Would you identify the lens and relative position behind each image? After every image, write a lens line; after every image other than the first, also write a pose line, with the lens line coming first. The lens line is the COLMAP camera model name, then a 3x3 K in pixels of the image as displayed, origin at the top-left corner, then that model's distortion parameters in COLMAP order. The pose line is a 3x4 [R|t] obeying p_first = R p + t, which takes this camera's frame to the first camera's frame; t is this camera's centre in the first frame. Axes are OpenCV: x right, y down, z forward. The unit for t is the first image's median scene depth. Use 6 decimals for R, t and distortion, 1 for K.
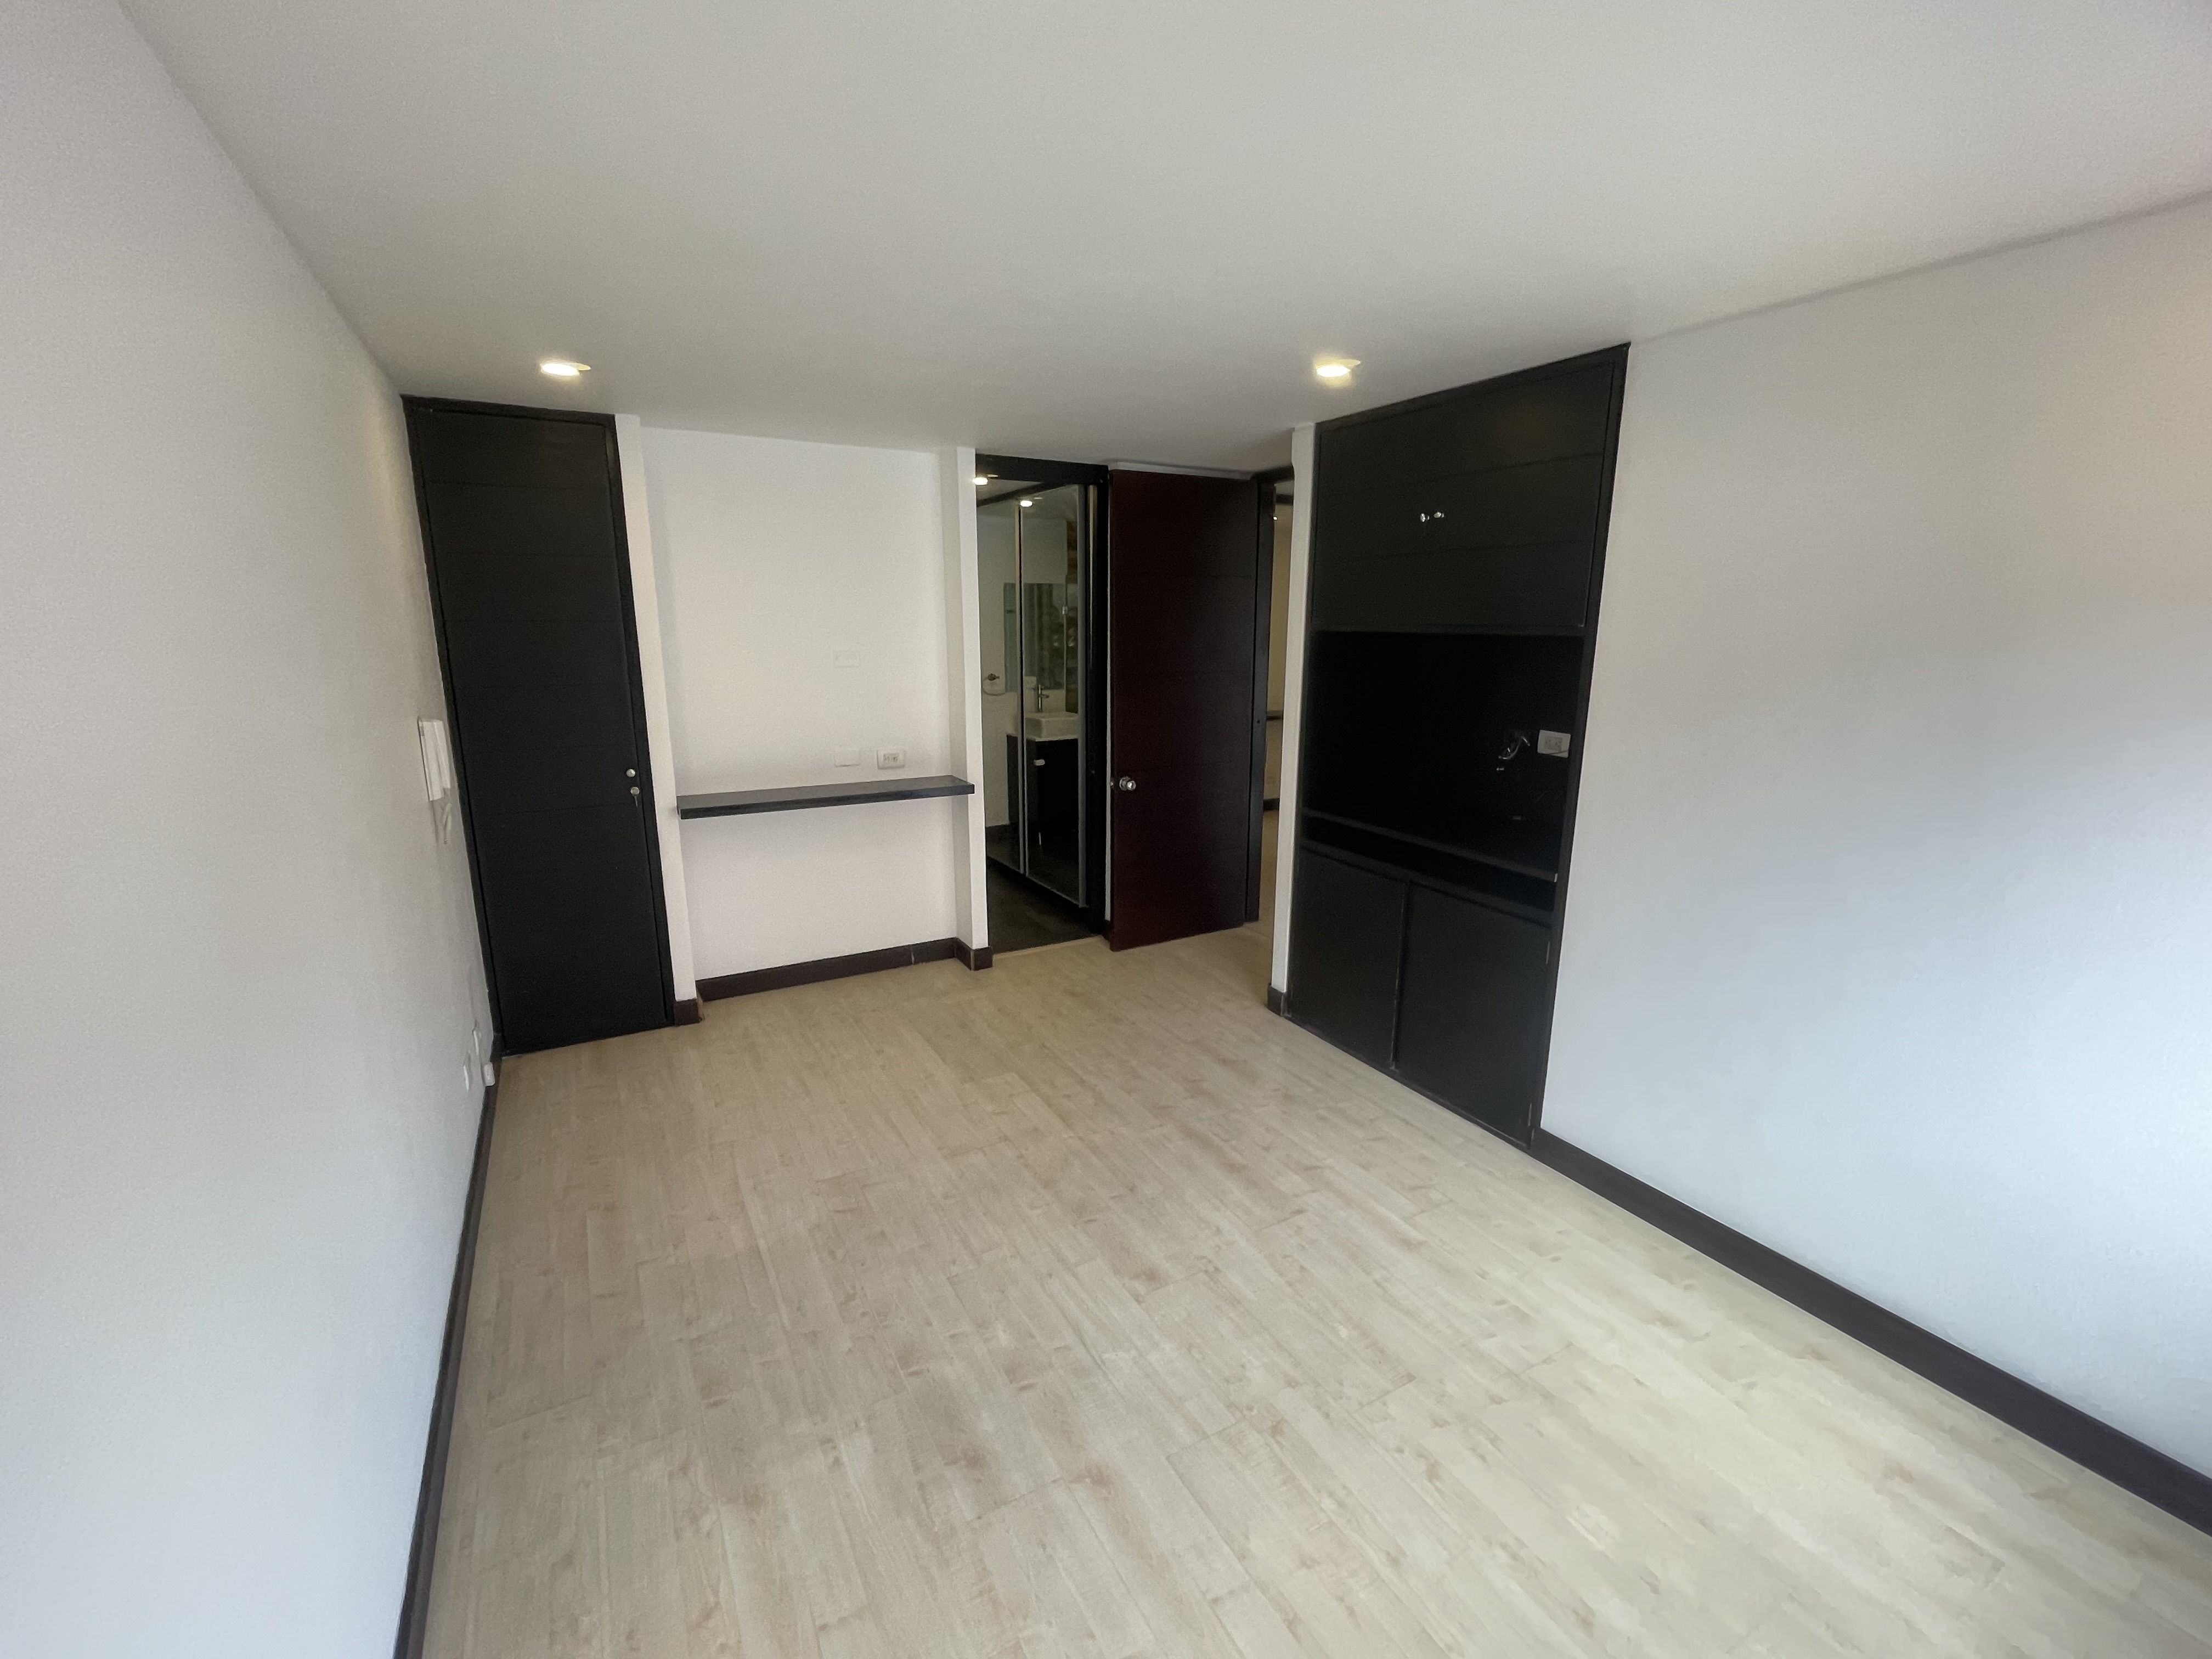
lens RADIAL K [[960.5, 0, 1108.0], [0, 960.5, 829.9], [0, 0, 1]] dist [-0.000326, -0.000088]
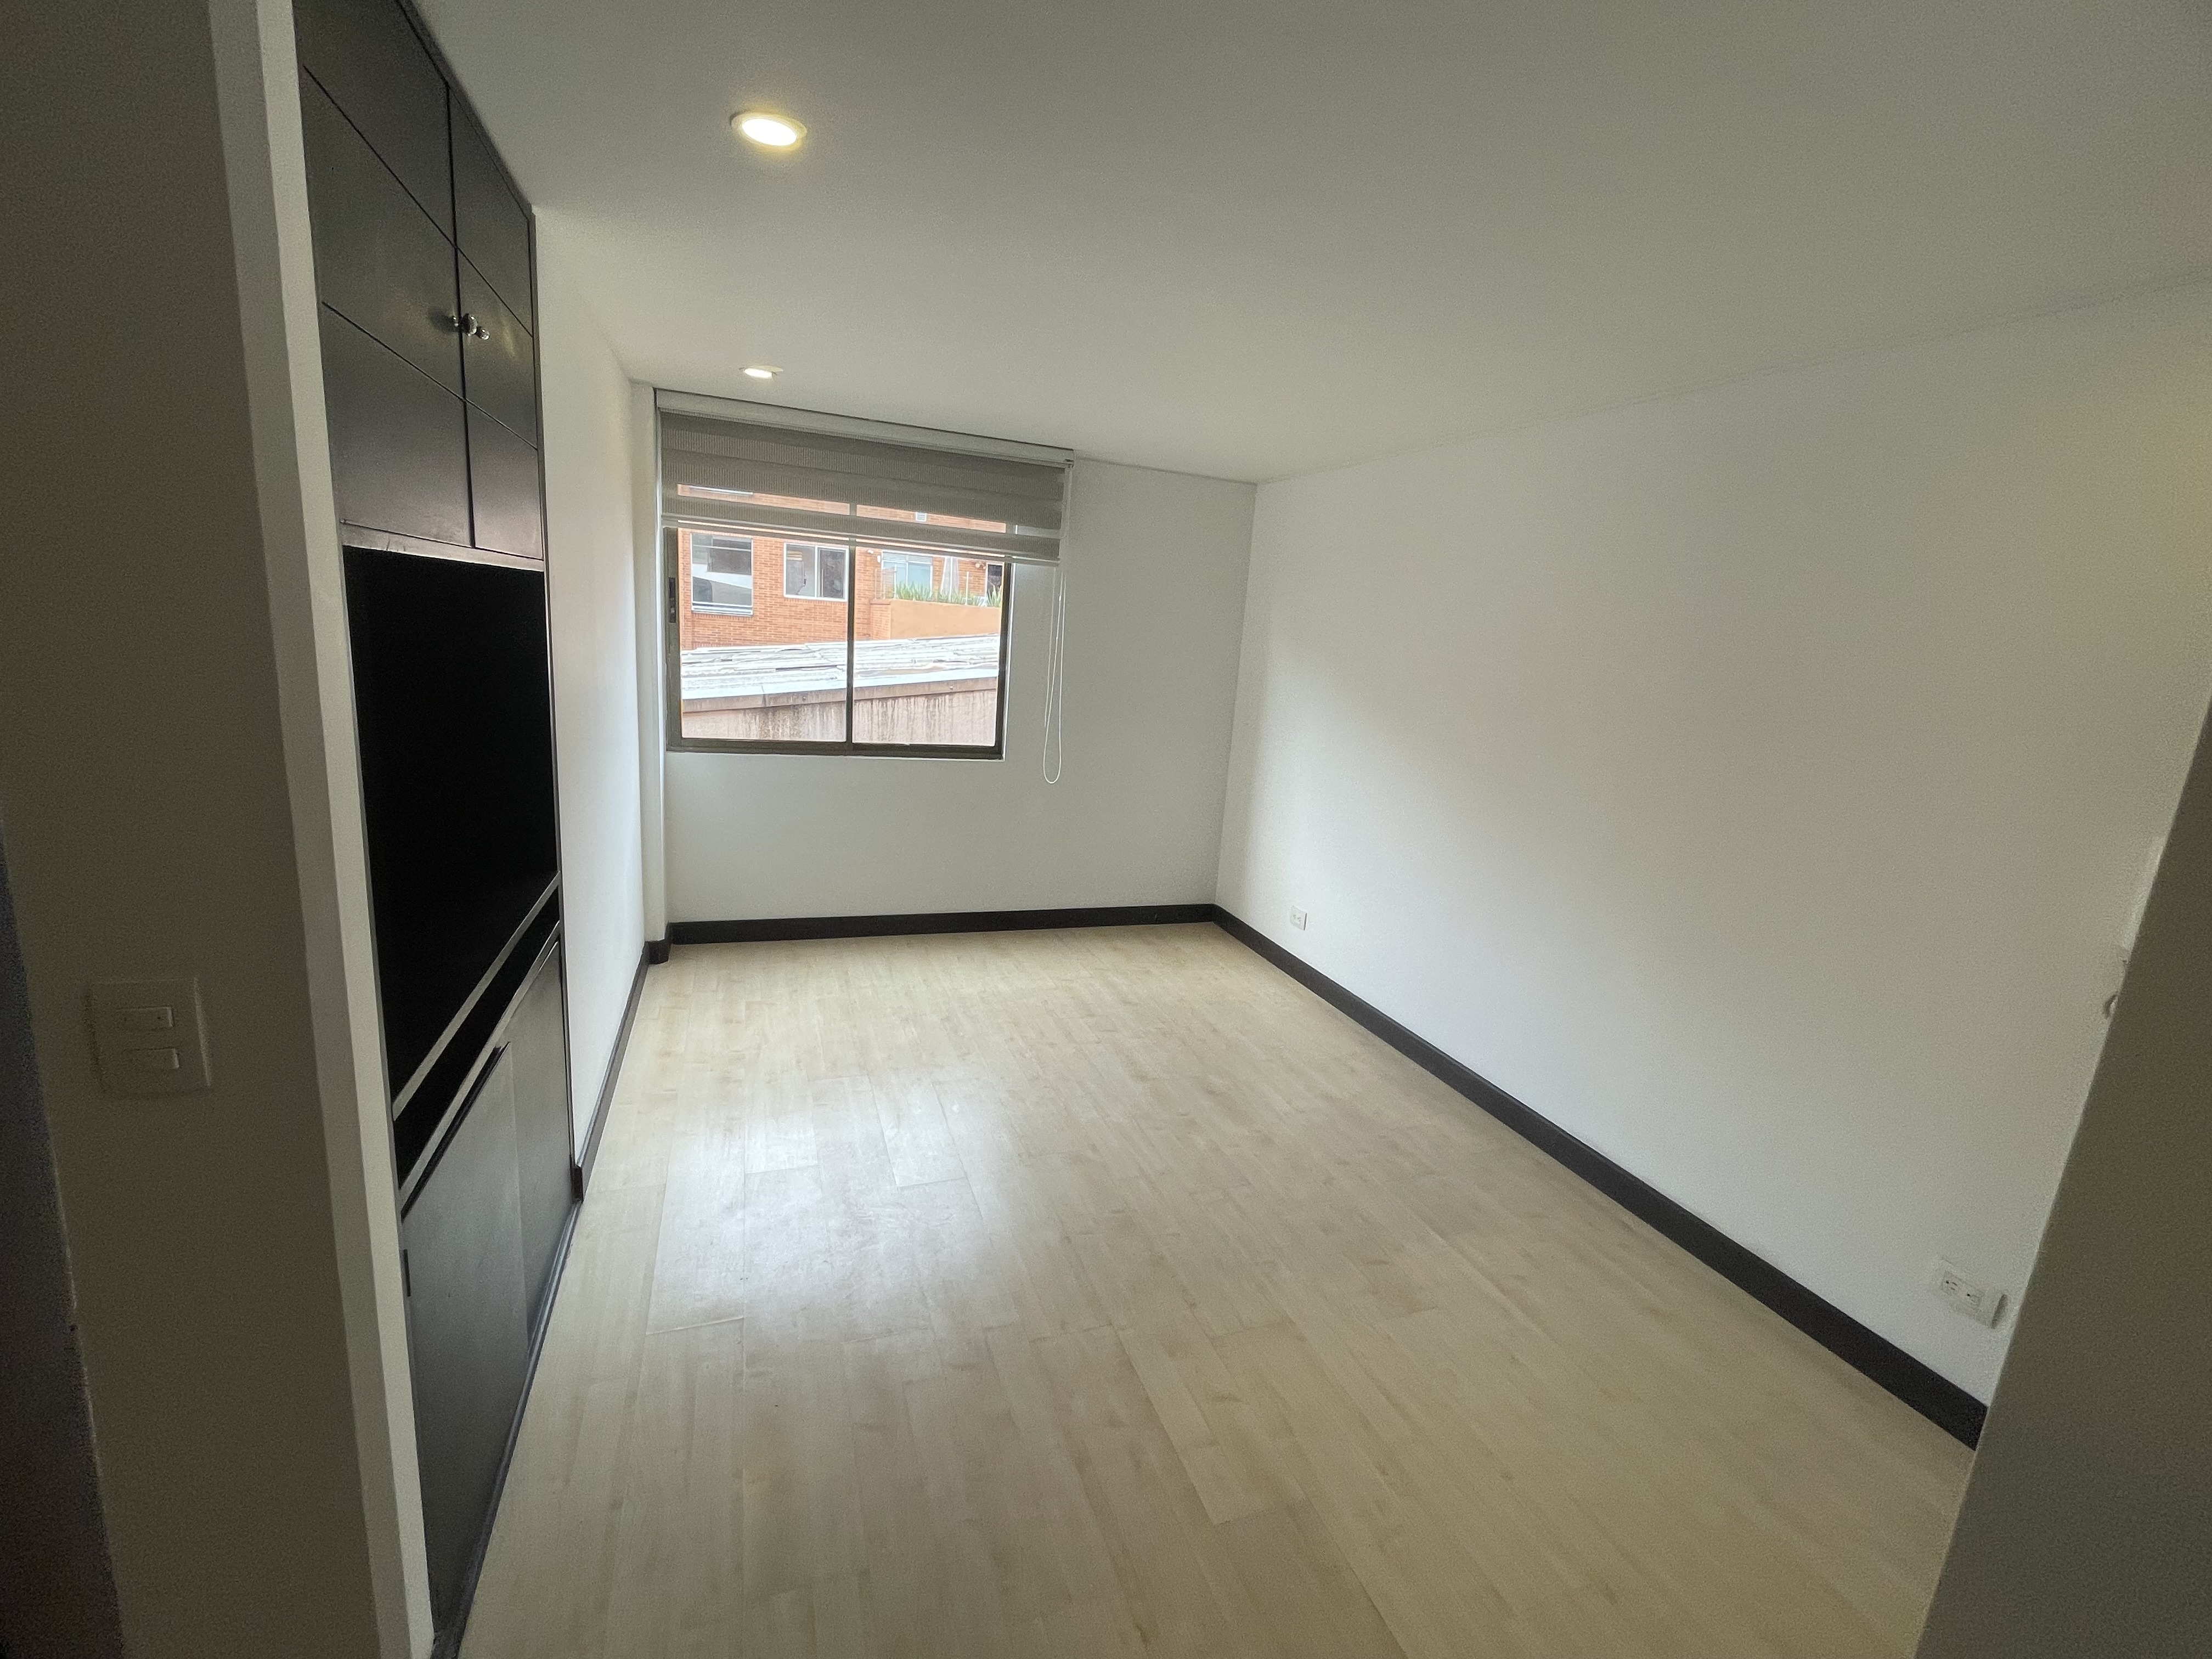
lens RADIAL K [[960.5, 0, 1107.0], [0, 960.5, 828.1], [0, 0, 1]] dist [-0.000326, -0.000088]
pose [[-0.985395, -0.105926, 0.133328, -0.119926], [-0.042928, 0.912213, 0.407462, -0.443097], [-0.164785, 0.395787, -0.903437, 2.170040]]
